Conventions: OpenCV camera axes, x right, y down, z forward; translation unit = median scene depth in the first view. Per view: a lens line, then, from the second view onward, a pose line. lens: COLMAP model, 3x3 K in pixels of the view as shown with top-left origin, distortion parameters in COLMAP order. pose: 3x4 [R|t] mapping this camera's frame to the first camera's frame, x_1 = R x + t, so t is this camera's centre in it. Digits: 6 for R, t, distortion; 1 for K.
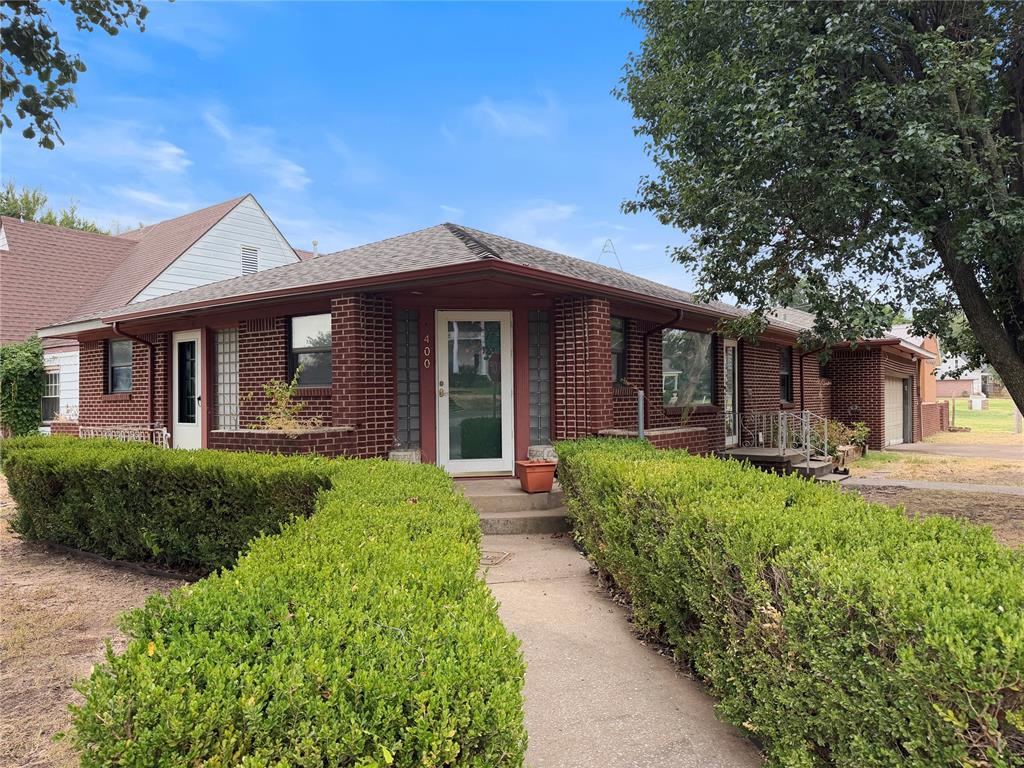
lens RADIAL K [[737.5, 0, 513.7], [0, 737.5, 391.1], [0, 0, 1]] dist [-0.004937, -0.002656]
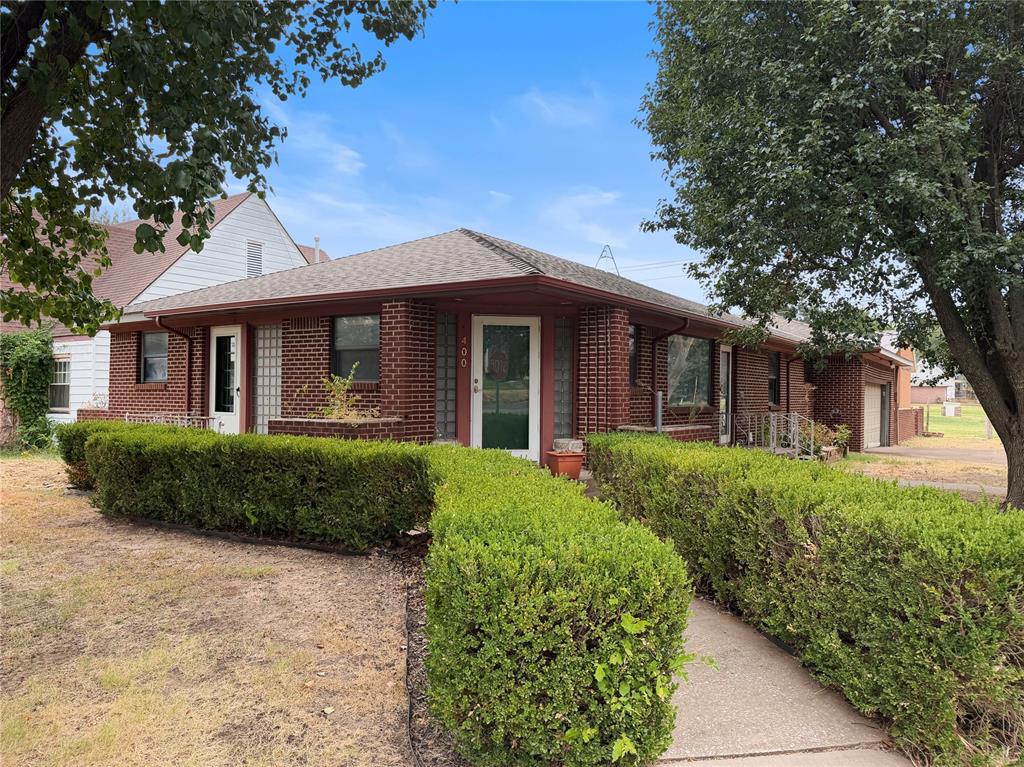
lens RADIAL K [[737.5, 0, 513.7], [0, 737.5, 390.6], [0, 0, 1]] dist [-0.004937, -0.002656]
pose [[0.999417, 0.021672, 0.026400, -0.072282], [-0.021756, 0.999759, 0.002906, -0.000329], [-0.026331, -0.003478, 0.999647, -0.113261]]
